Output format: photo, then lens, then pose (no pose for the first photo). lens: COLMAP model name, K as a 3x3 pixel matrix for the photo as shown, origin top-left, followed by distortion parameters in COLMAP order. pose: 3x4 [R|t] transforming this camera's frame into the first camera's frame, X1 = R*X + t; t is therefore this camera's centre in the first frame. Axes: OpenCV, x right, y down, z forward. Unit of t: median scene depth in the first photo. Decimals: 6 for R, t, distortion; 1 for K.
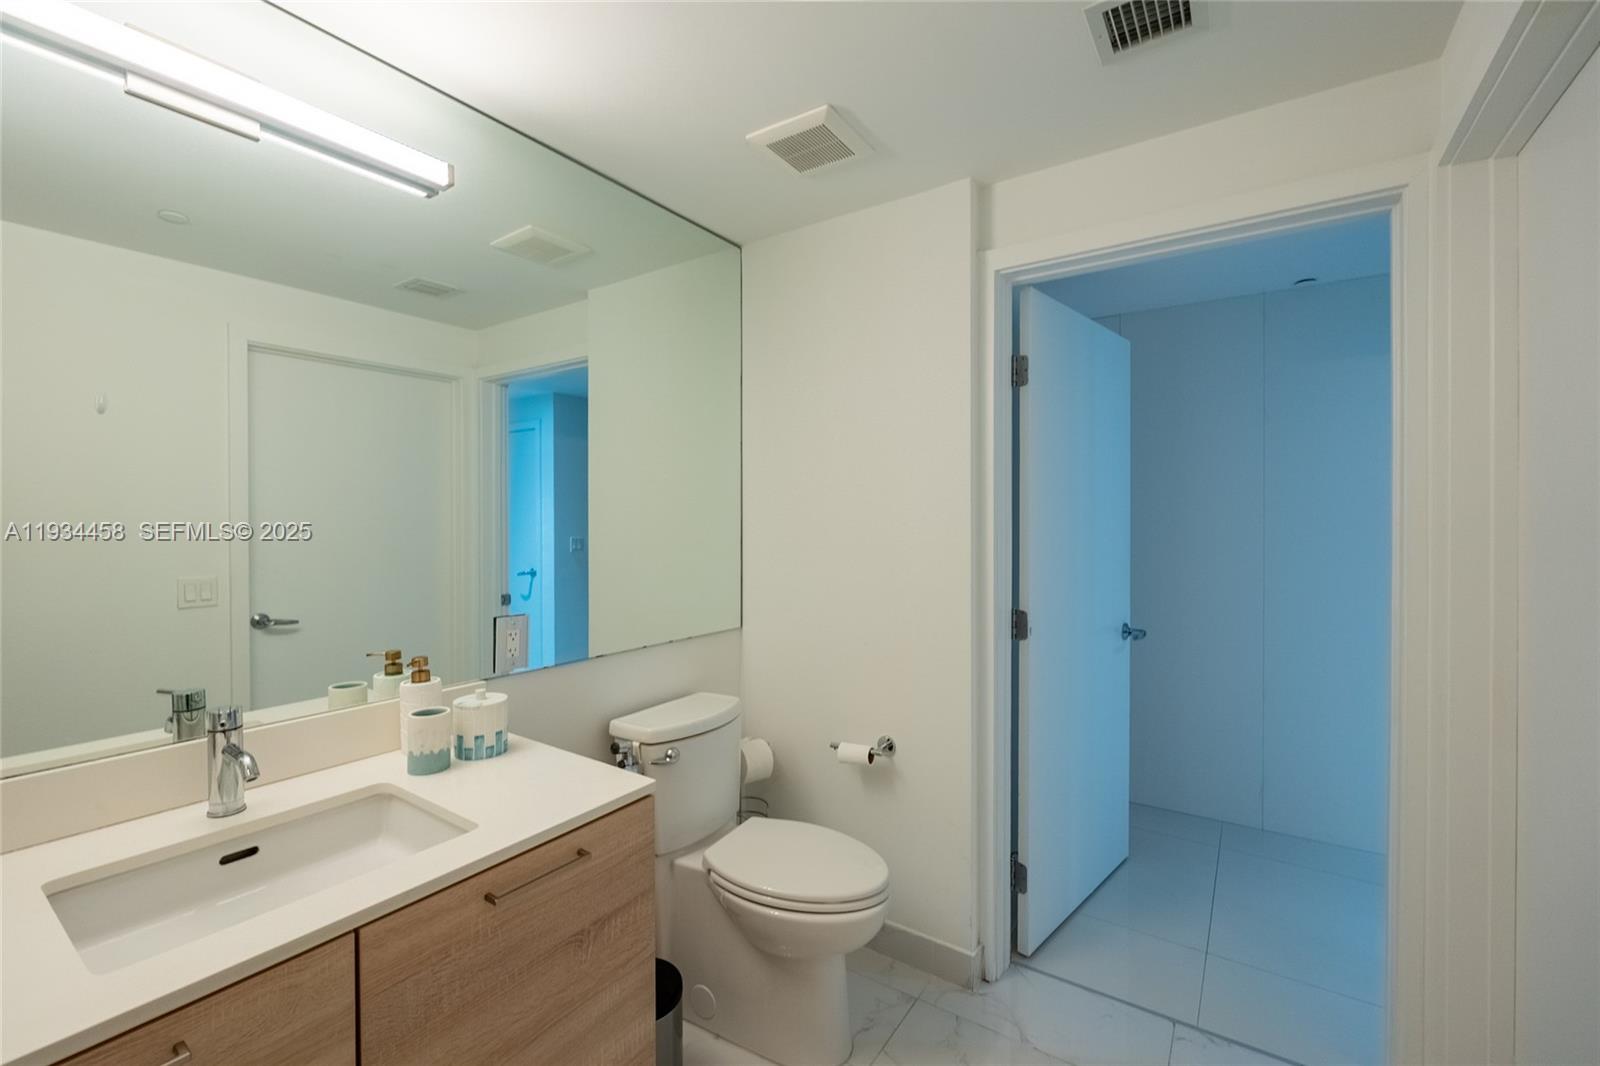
lens RADIAL K [[674.7, 0, 784.8], [0, 674.7, 518.3], [0, 0, 1]] dist [-0.003994, 0.000309]
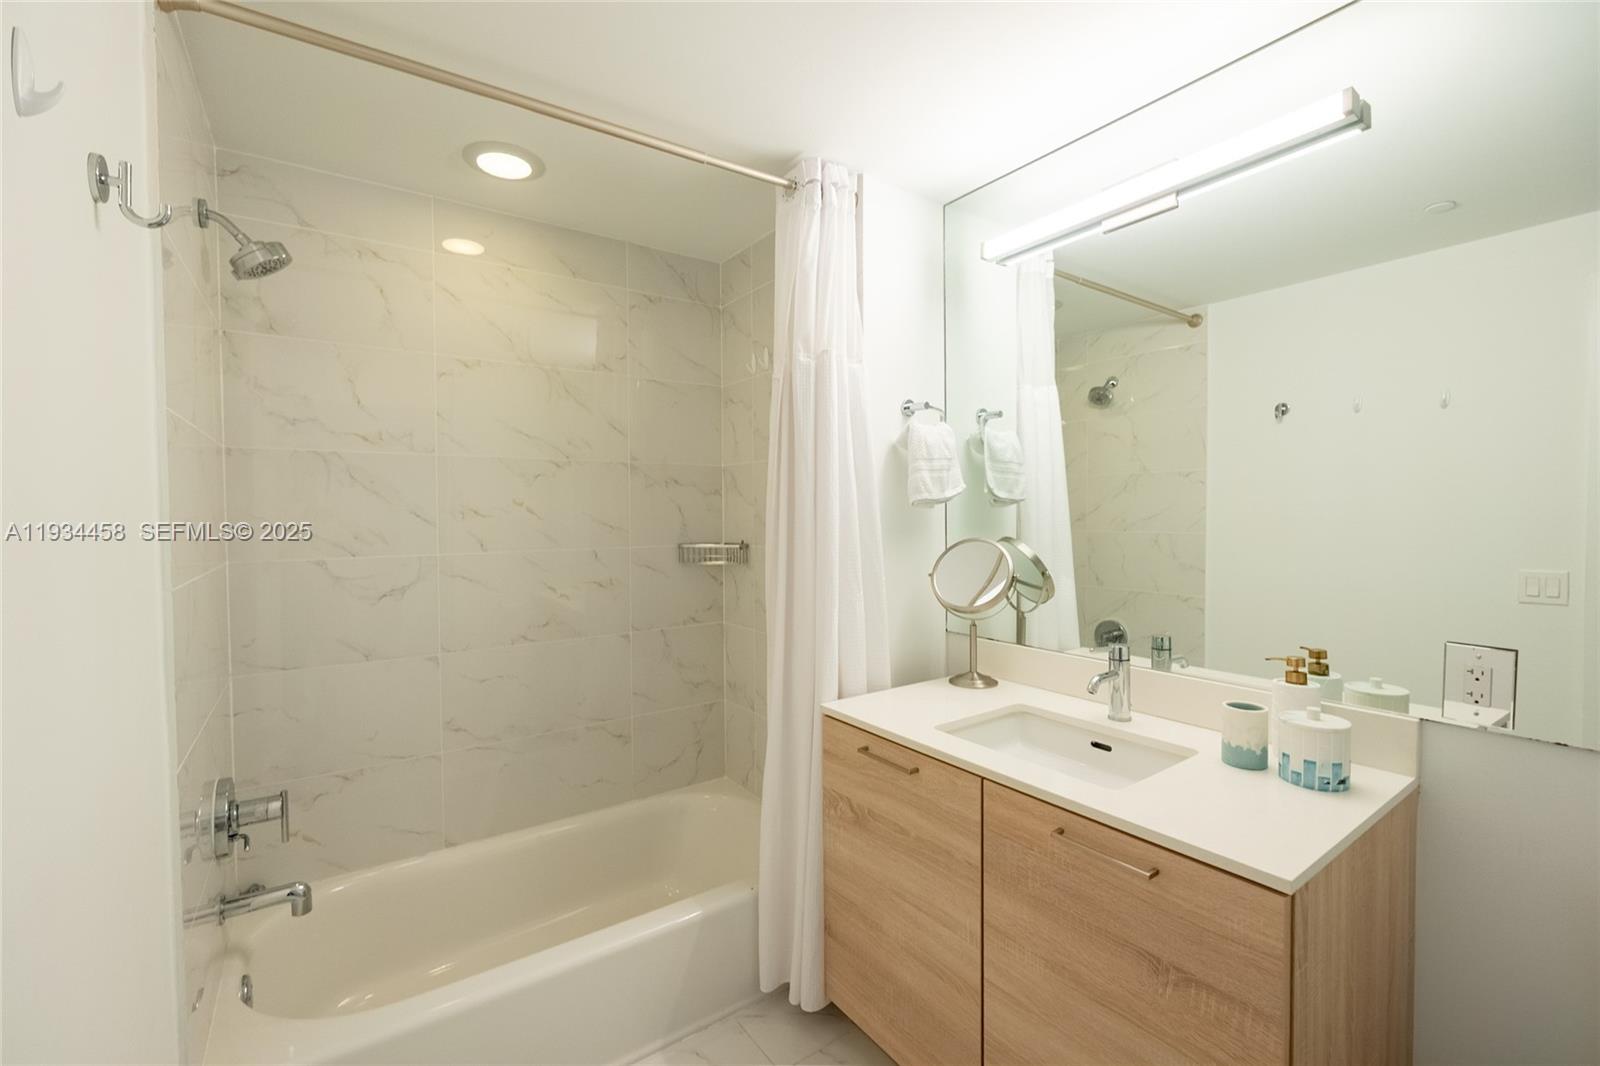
lens RADIAL K [[674.7, 0, 796.0], [0, 674.7, 517.3], [0, 0, 1]] dist [-0.003994, 0.000309]
pose [[-0.337340, 0.008900, -0.941341, 0.701388], [0.010450, 0.999929, 0.005709, 0.002073], [0.941325, -0.007911, -0.337409, 0.826902]]
